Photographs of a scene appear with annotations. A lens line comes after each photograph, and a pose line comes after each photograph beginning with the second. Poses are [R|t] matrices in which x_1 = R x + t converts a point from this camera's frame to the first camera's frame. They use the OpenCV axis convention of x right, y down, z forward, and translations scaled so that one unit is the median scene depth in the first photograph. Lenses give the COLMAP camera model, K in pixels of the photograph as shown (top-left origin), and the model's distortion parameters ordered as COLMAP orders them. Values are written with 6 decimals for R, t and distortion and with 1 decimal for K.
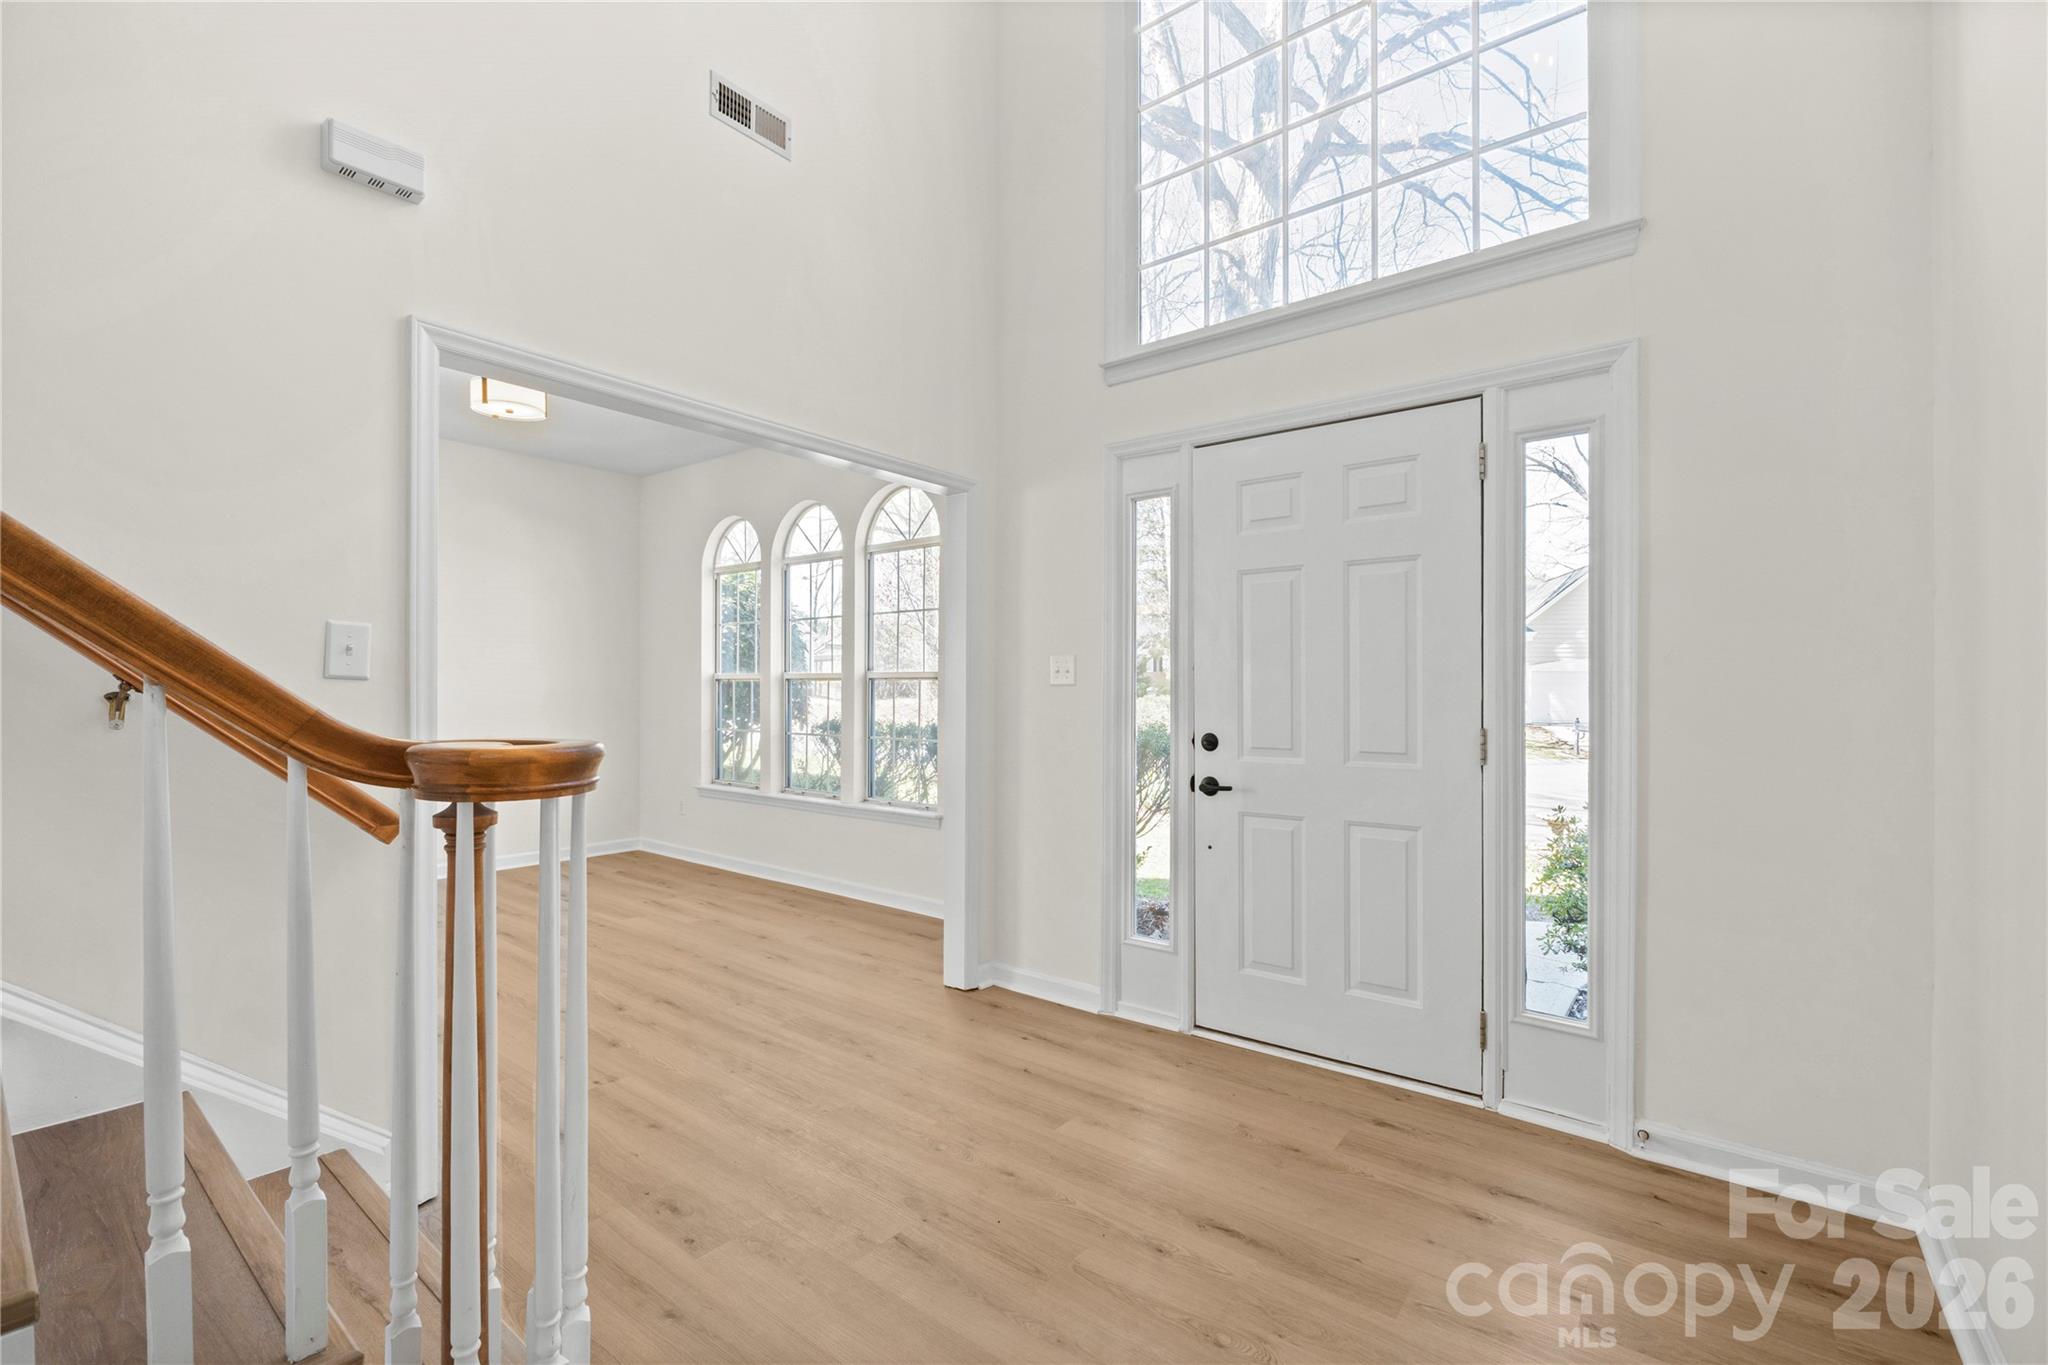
lens RADIAL K [[864.0, 0, 1026.4], [0, 864.0, 689.5], [0, 0, 1]] dist [-0.009342, 0.000808]
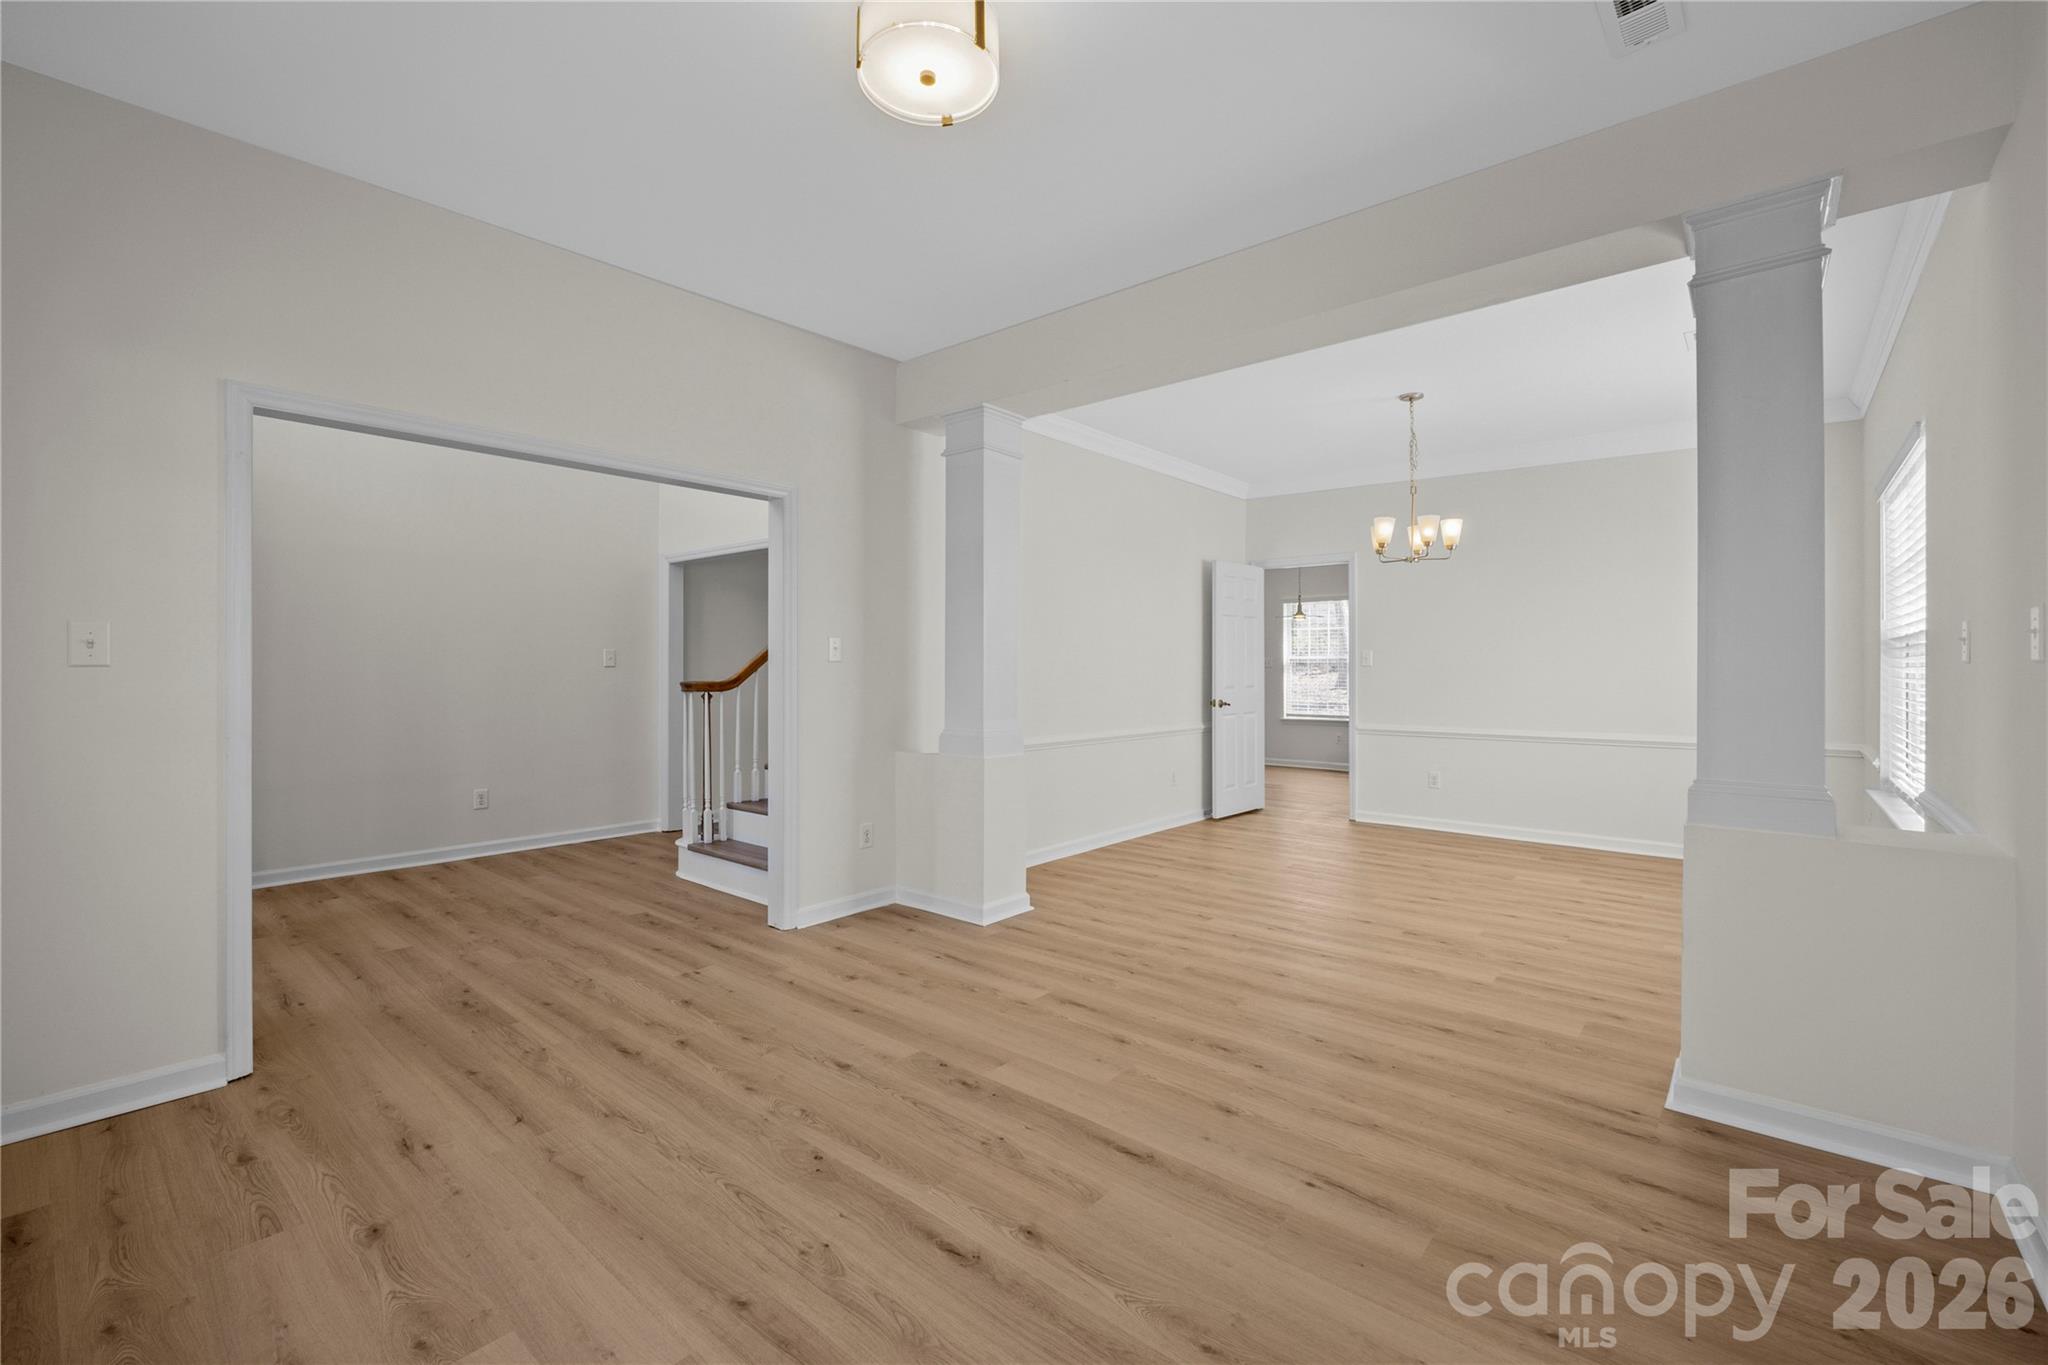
lens RADIAL K [[864.0, 0, 1024.6], [0, 864.0, 670.4], [0, 0, 1]] dist [-0.009342, 0.000808]
pose [[-0.998937, -0.002487, 0.046033, -0.605328], [-0.002556, 0.999996, -0.001441, -0.001080], [-0.046029, -0.001557, -0.998939, 1.310594]]
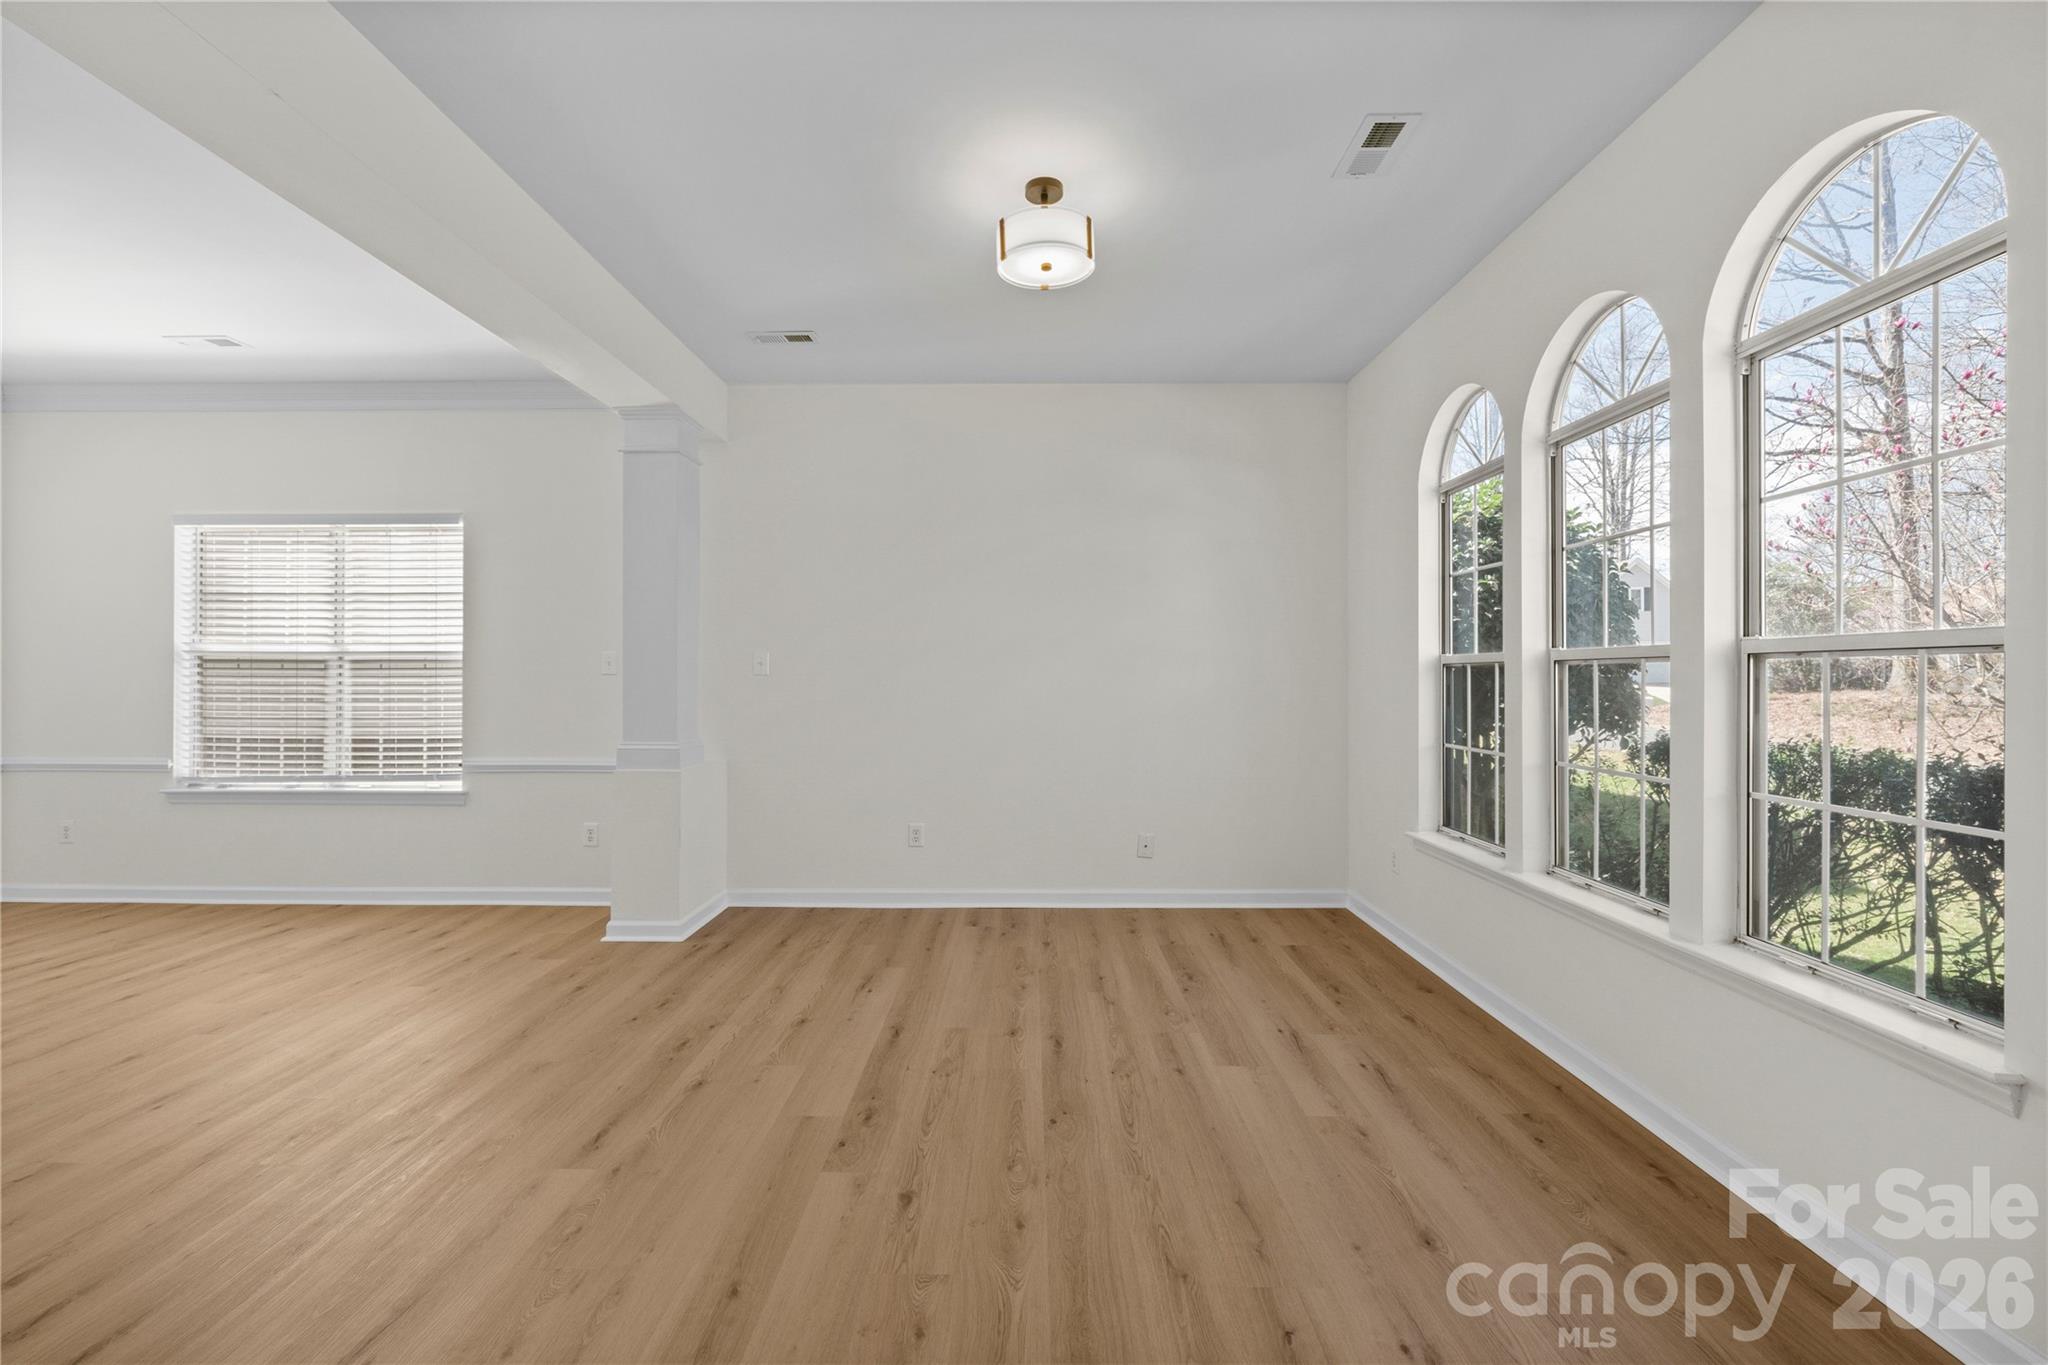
lens RADIAL K [[864.0, 0, 1019.8], [0, 864.0, 672.6], [0, 0, 1]] dist [-0.009342, 0.000808]
pose [[0.606069, -0.007039, -0.795381, -0.073370], [0.002902, 0.999974, -0.006638, -0.002426], [0.795407, 0.001715, 0.606074, 0.521136]]
